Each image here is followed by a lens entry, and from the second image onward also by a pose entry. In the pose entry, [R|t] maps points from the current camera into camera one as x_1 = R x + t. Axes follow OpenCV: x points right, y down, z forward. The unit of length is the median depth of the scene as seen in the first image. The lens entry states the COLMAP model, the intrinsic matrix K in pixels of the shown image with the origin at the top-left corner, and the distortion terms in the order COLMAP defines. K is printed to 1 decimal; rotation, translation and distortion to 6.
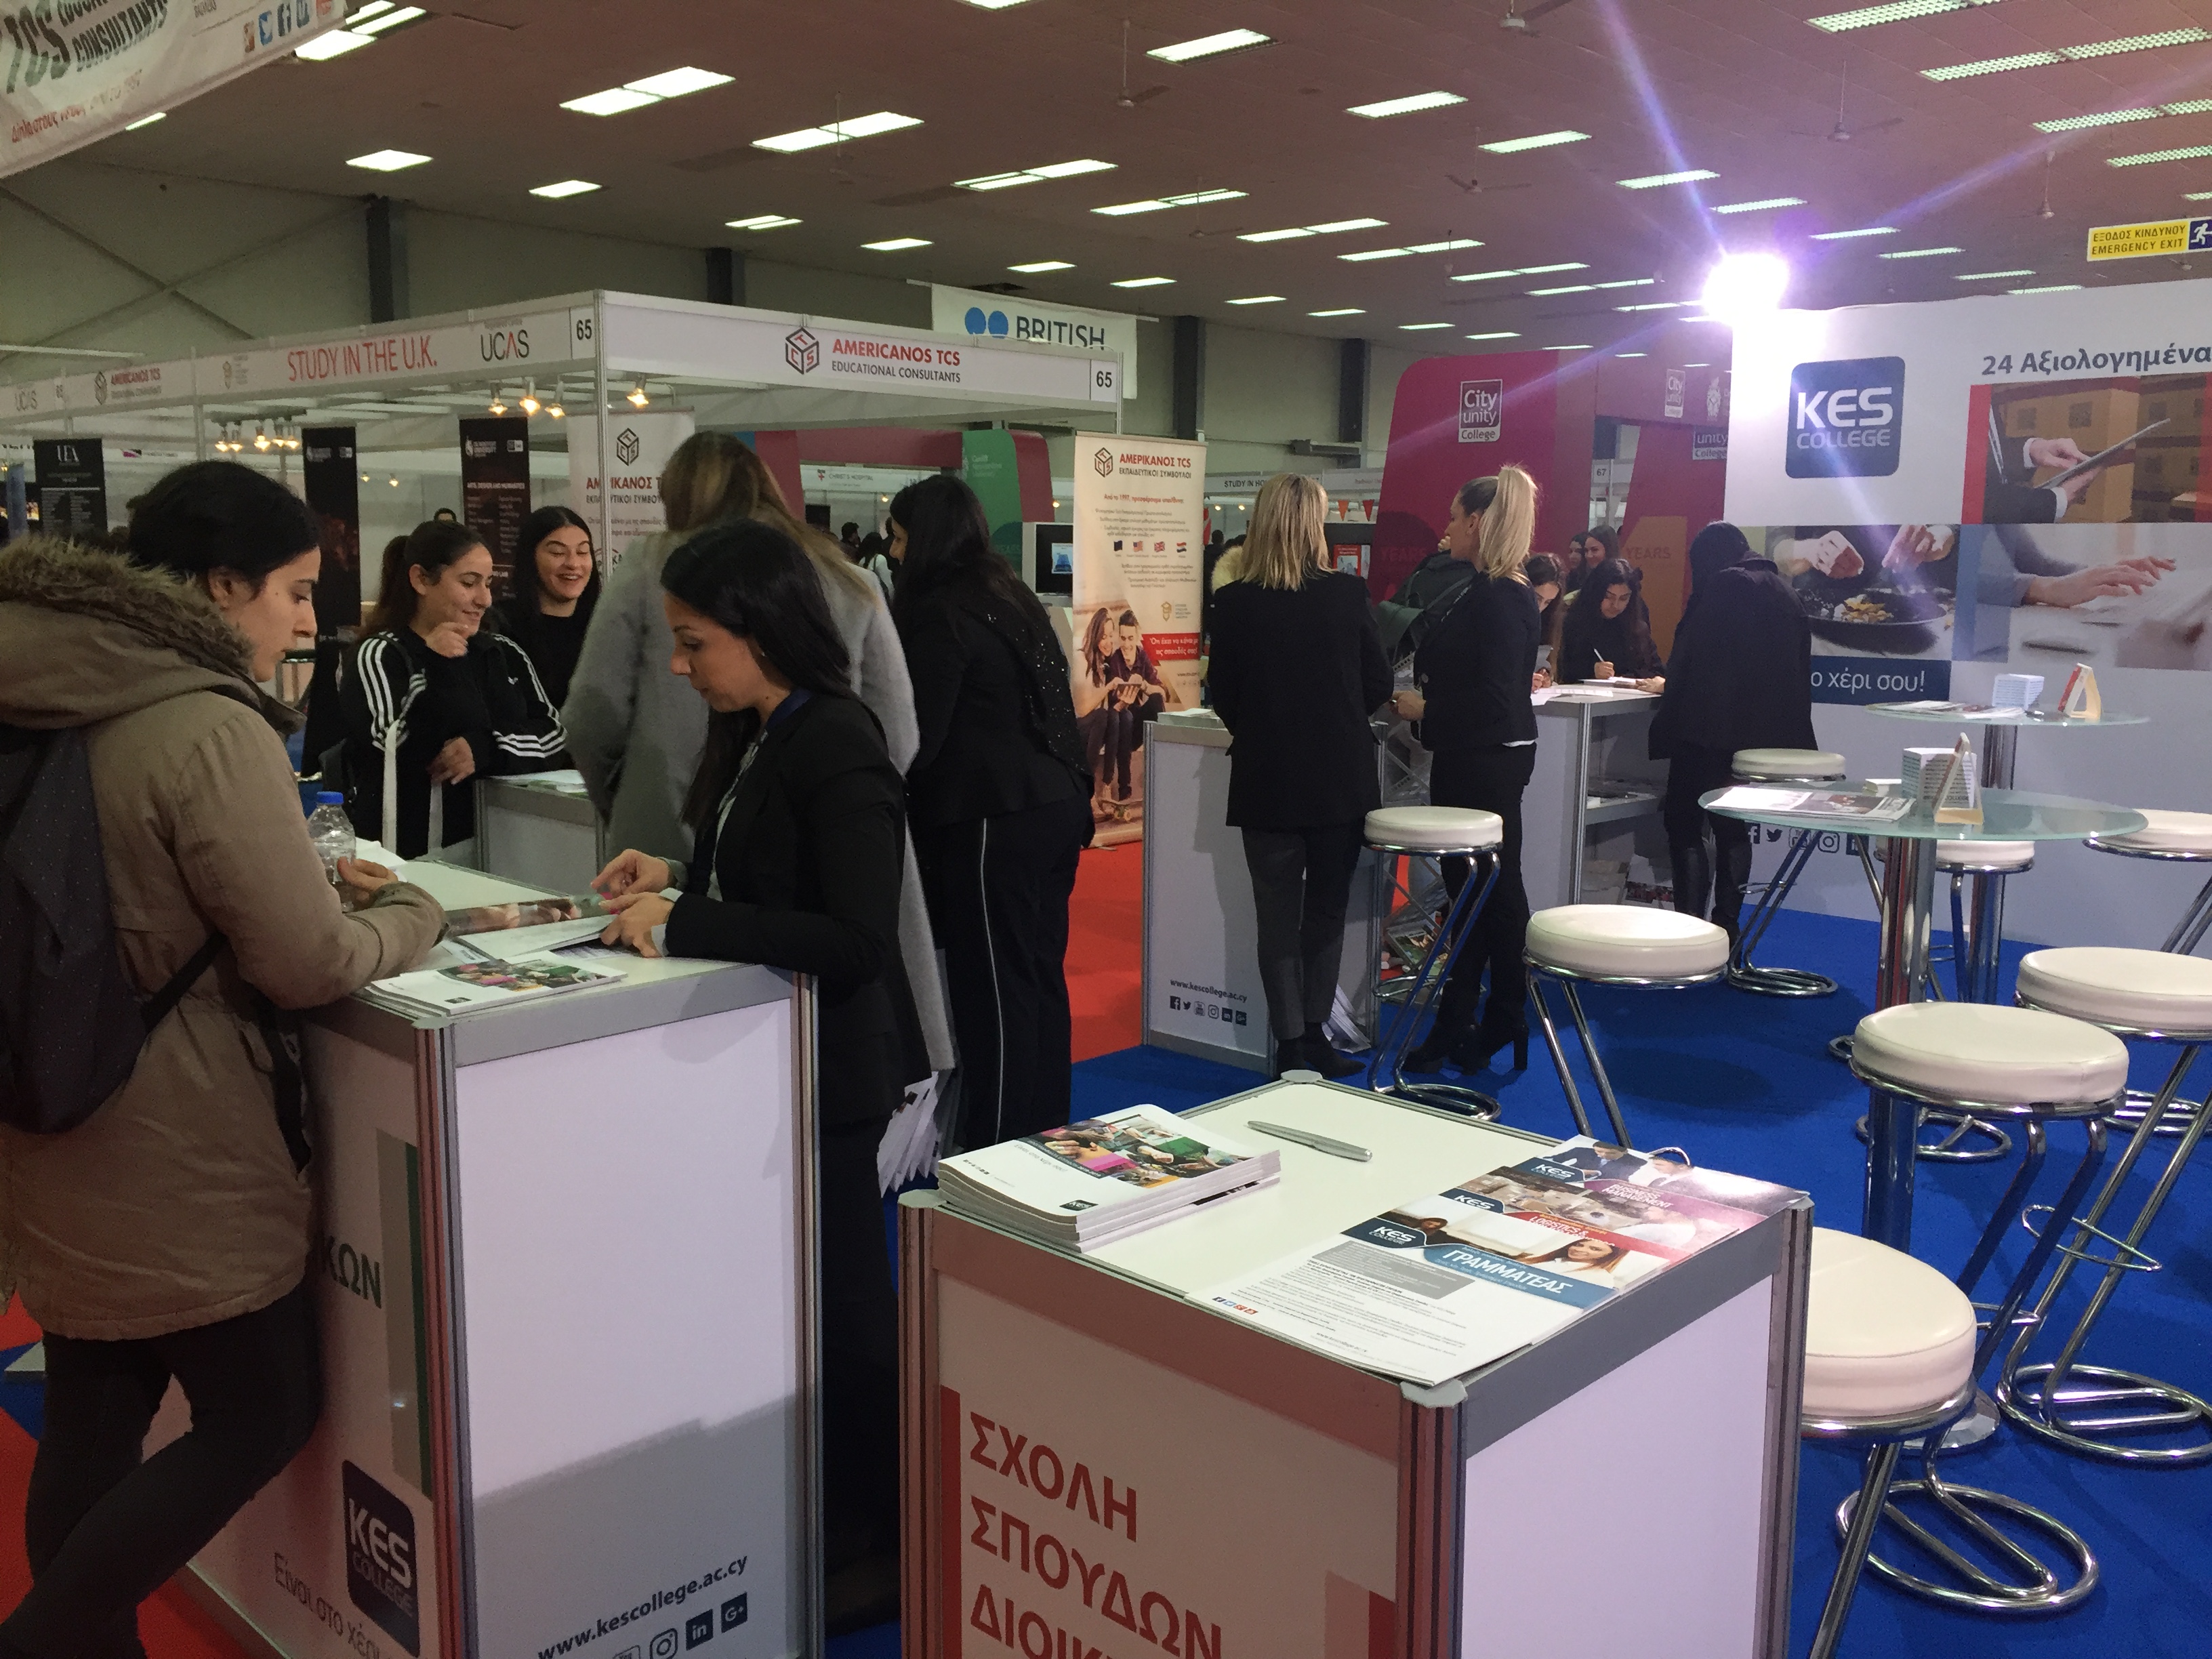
lens RADIAL K [[1893.4, 0, 1054.0], [0, 1893.4, 813.8], [0, 0, 1]] dist [0.040667, -0.074251]
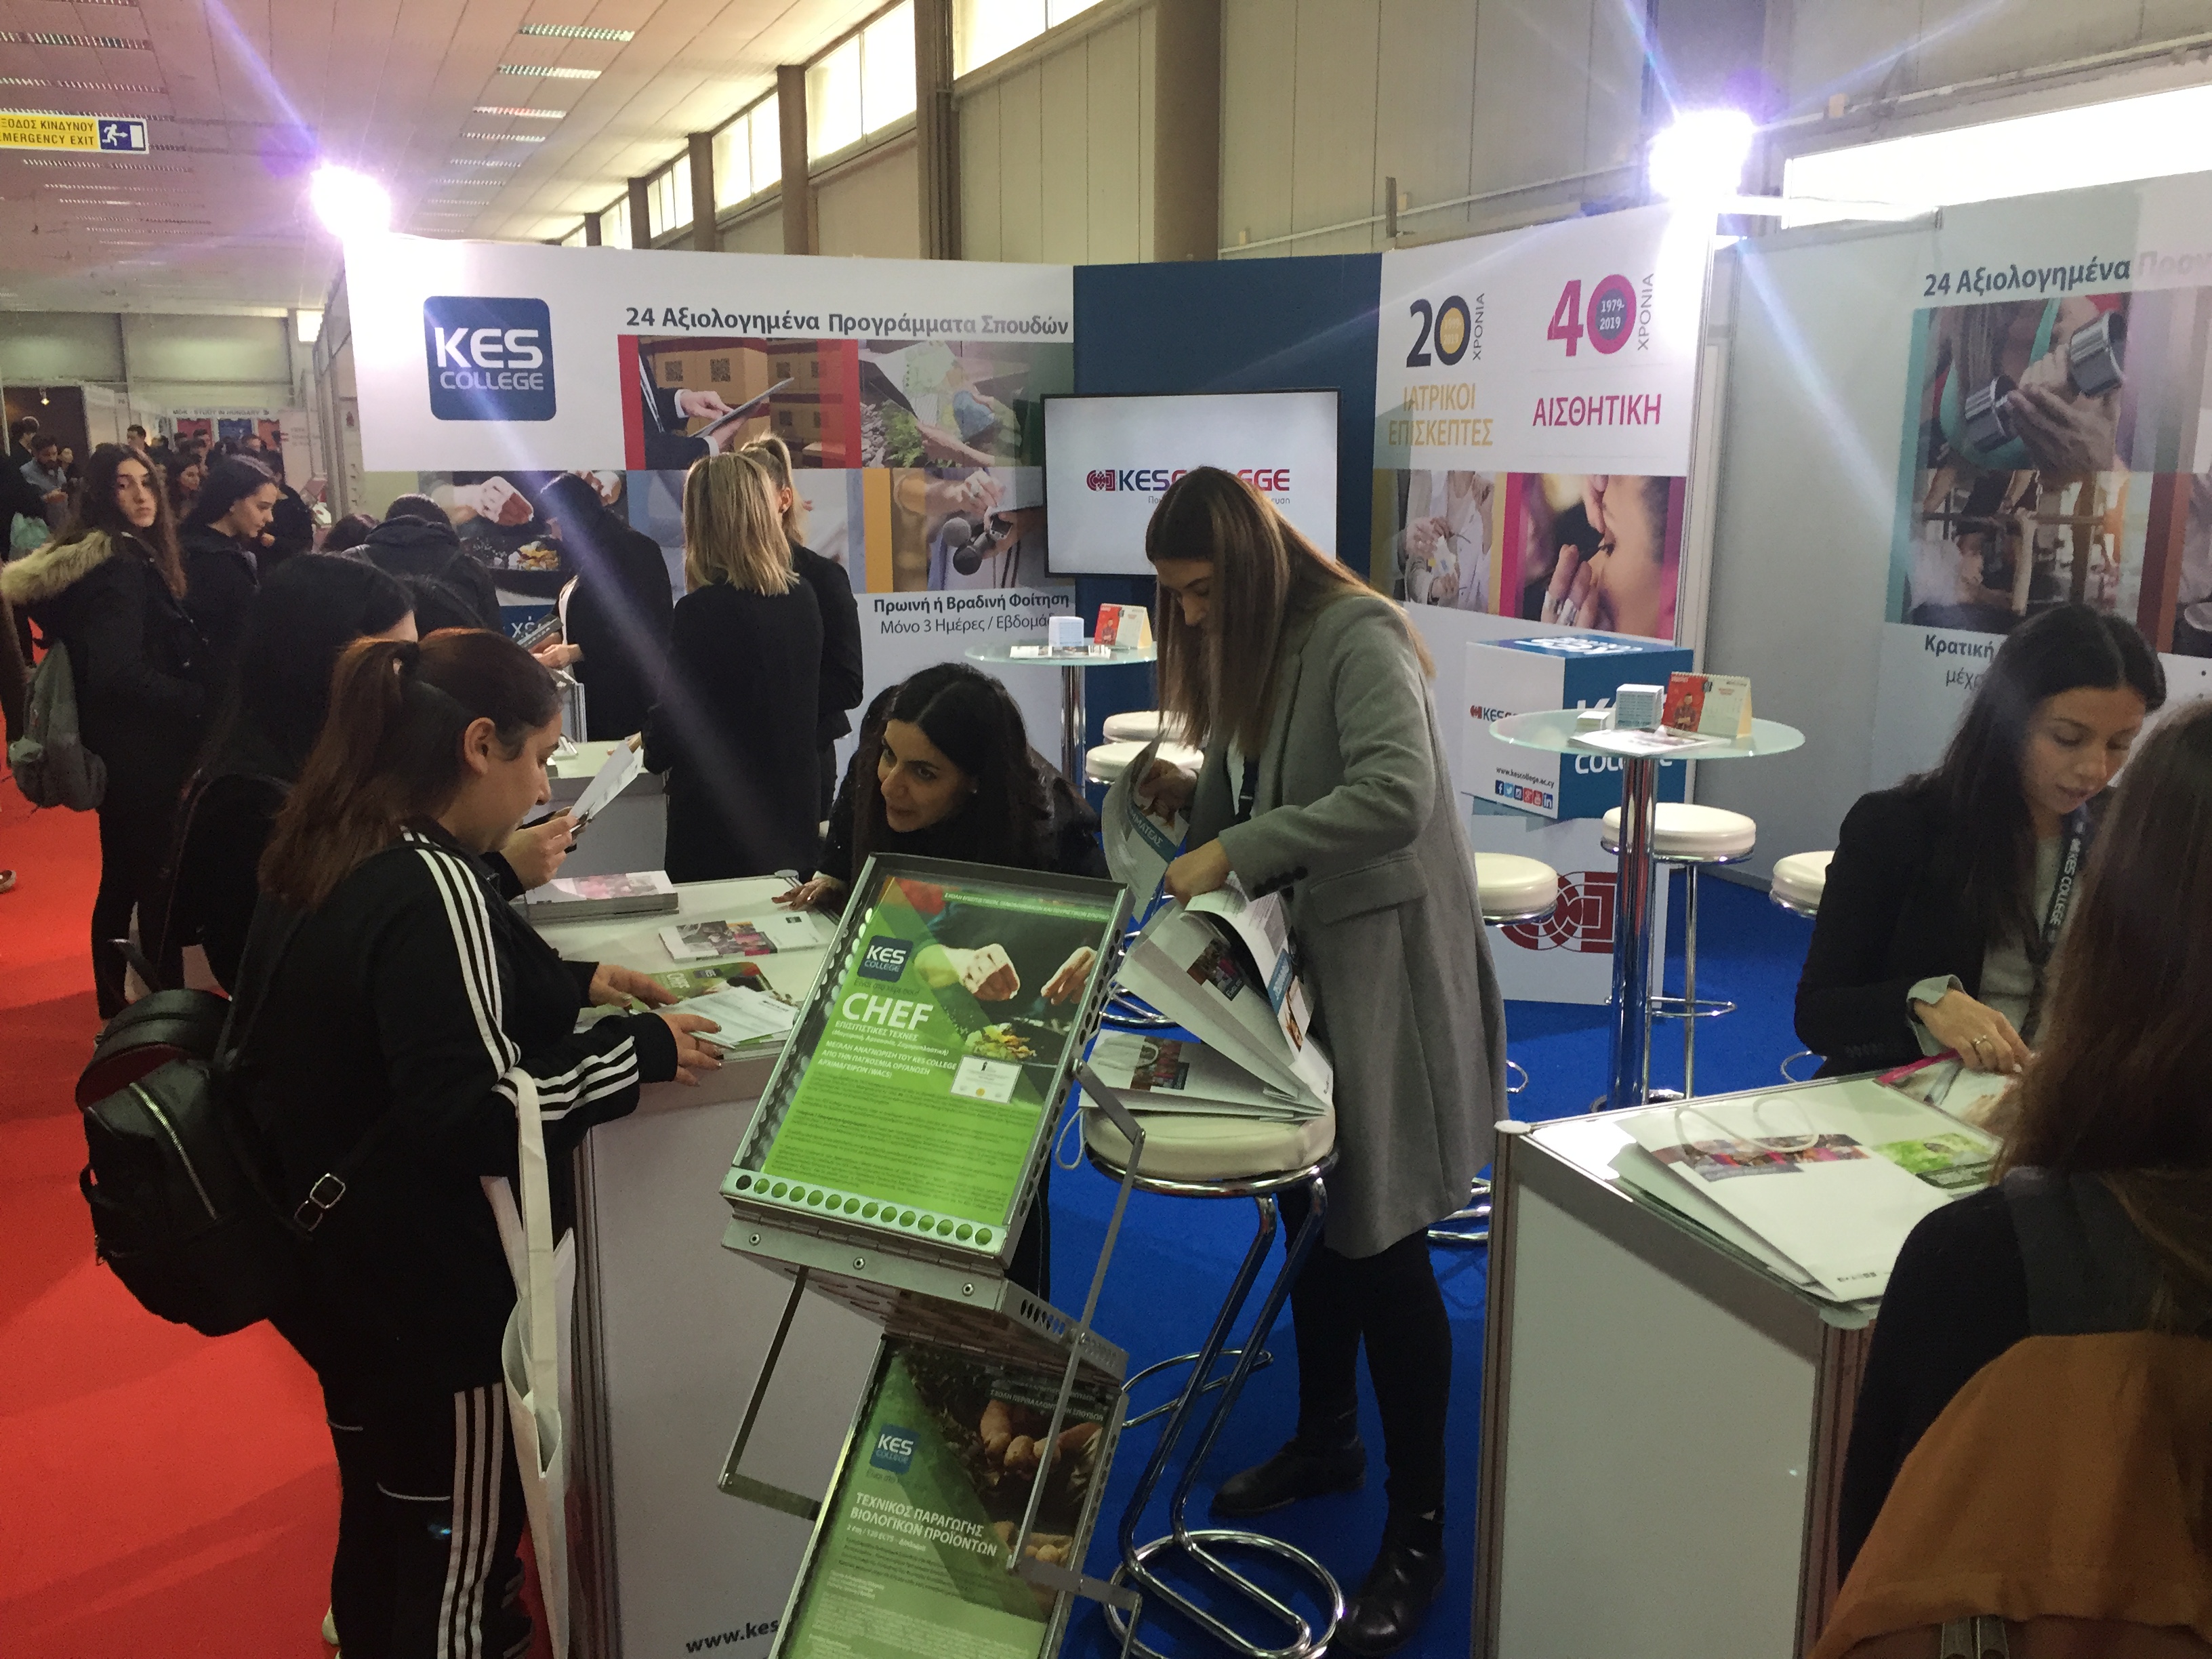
lens RADIAL K [[1893.4, 0, 1087.3], [0, 1893.4, 832.8], [0, 0, 1]] dist [0.040667, -0.074251]
pose [[0.379749, -0.193974, 0.904525, -0.417203], [0.127907, 0.979388, 0.156329, -0.090527], [-0.916204, 0.056329, 0.396732, 0.379044]]
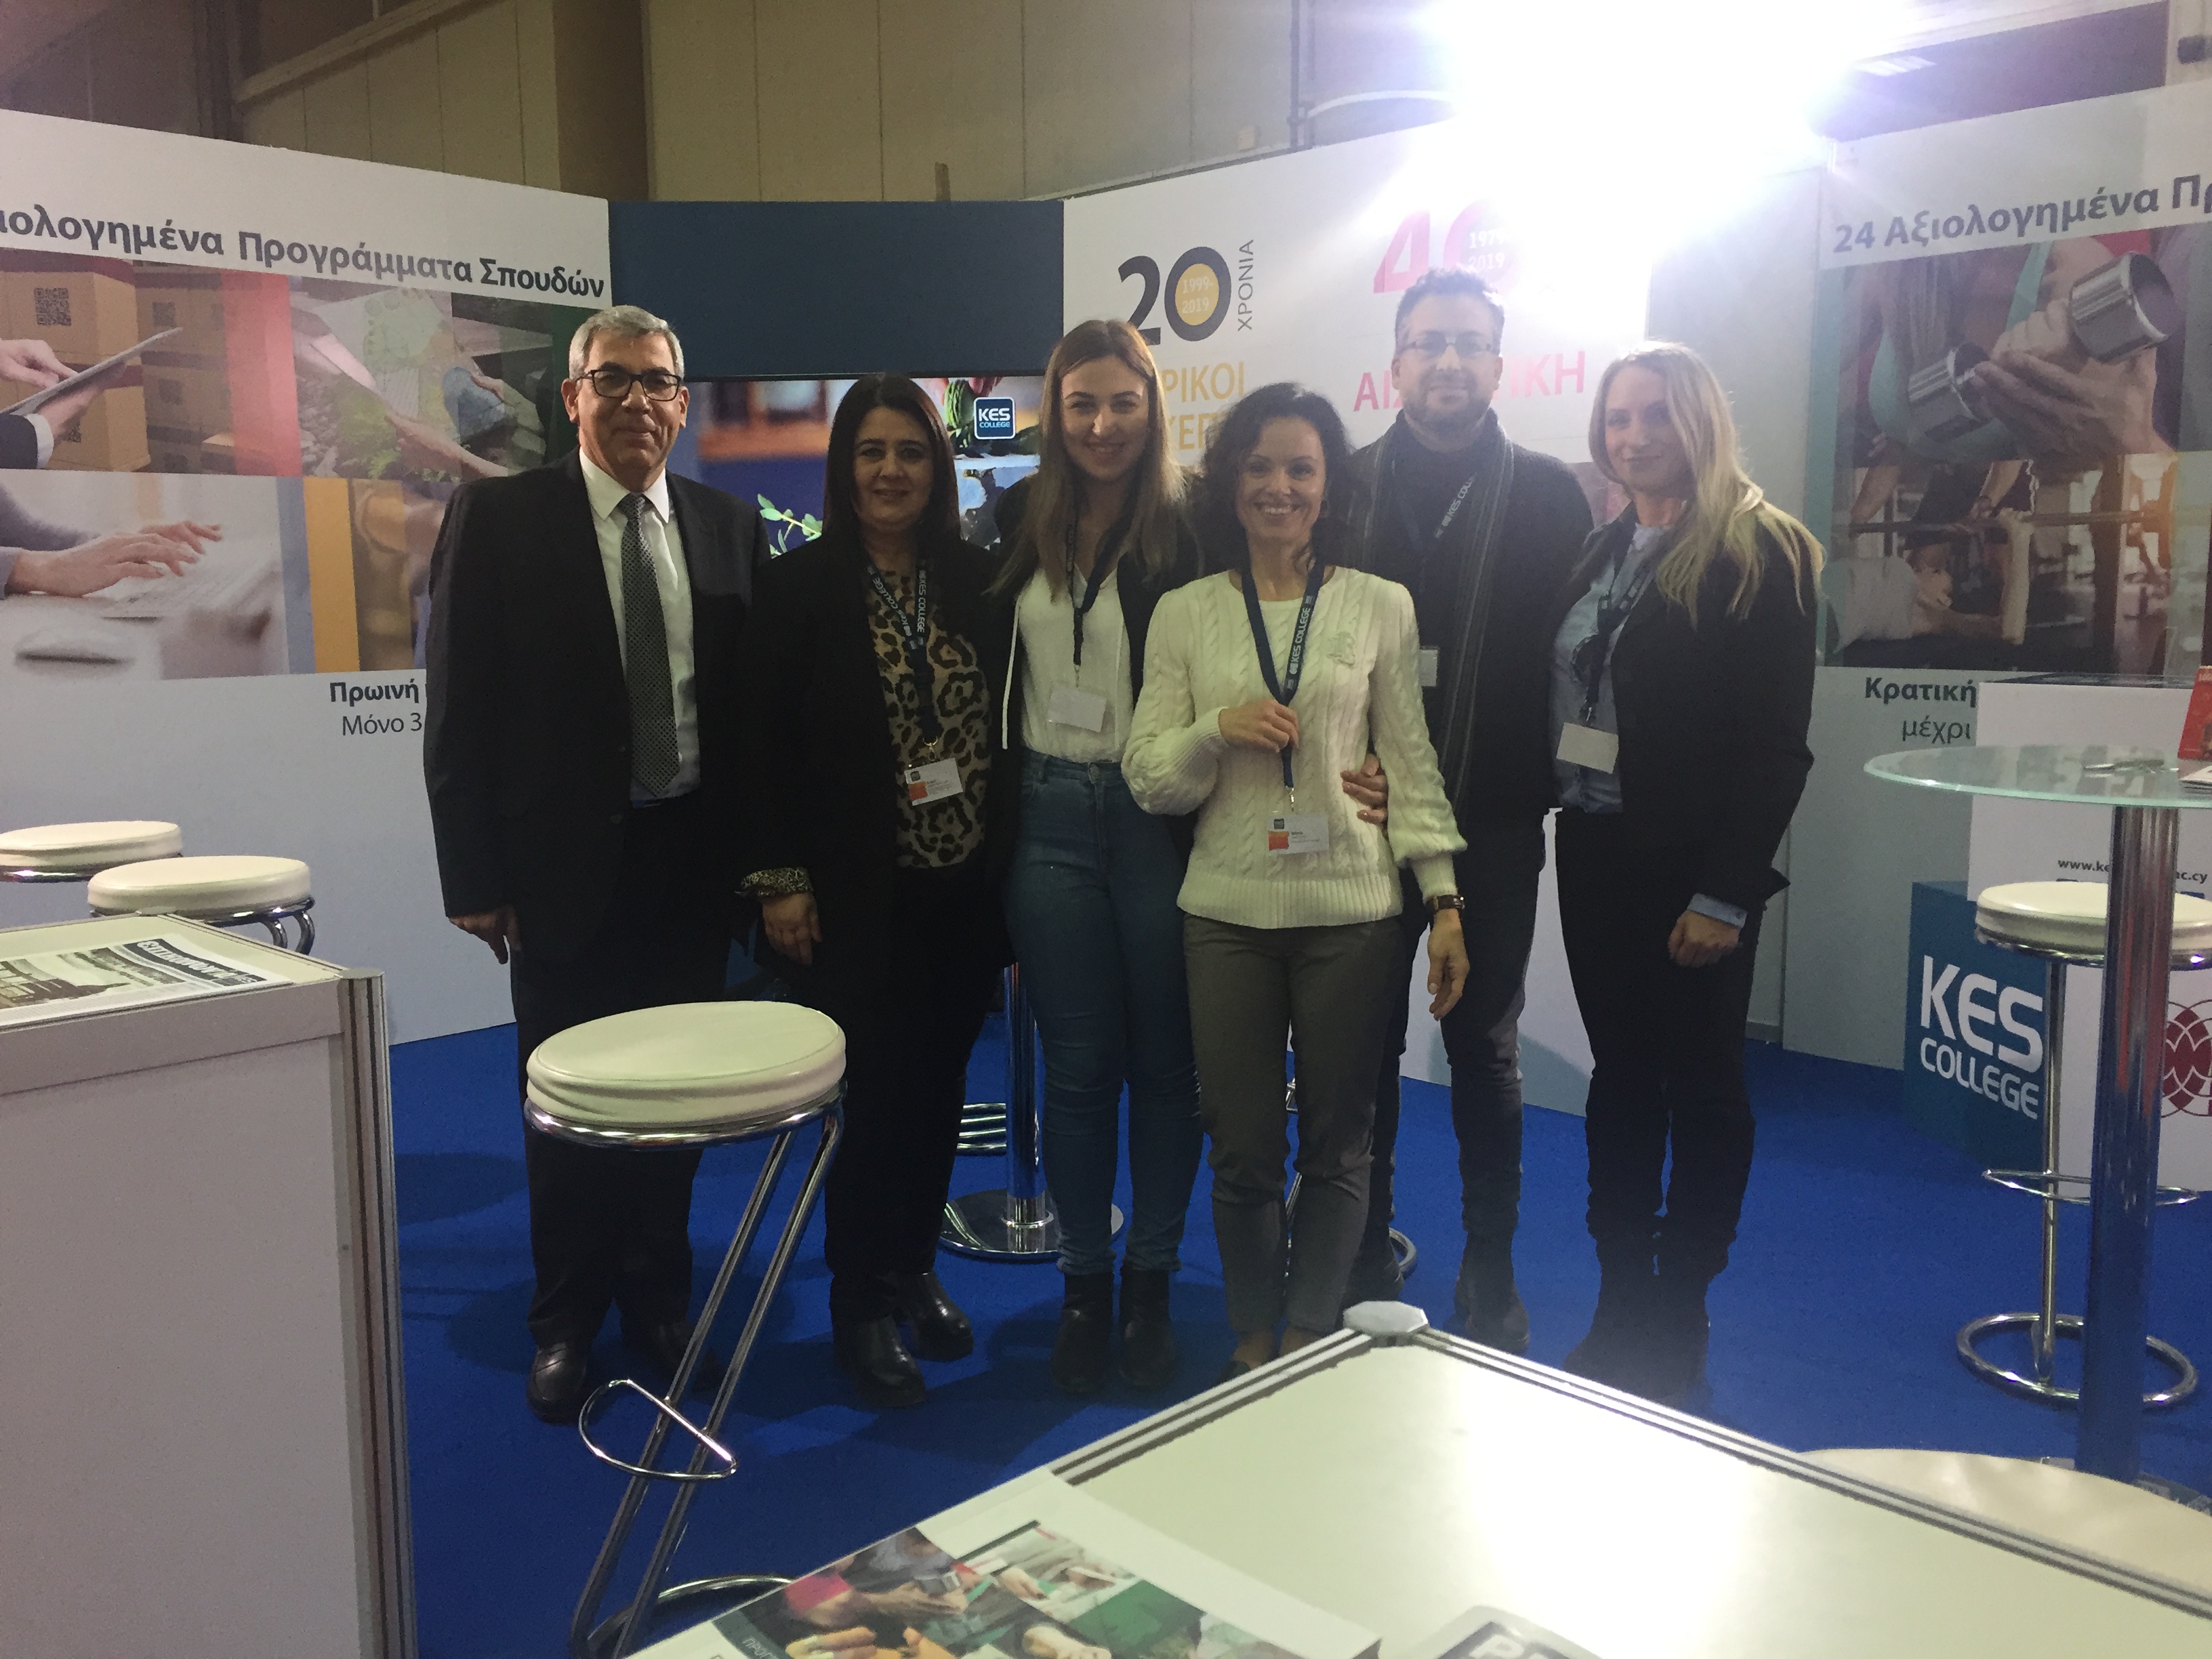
lens RADIAL K [[1893.4, 0, 1129.3], [0, 1893.4, 847.4], [0, 0, 1]] dist [0.040667, -0.074251]
pose [[-0.009102, -0.148930, 0.988806, -0.145625], [0.135018, 0.979608, 0.148787, -0.071388], [-0.990801, 0.134861, 0.011192, 0.634823]]
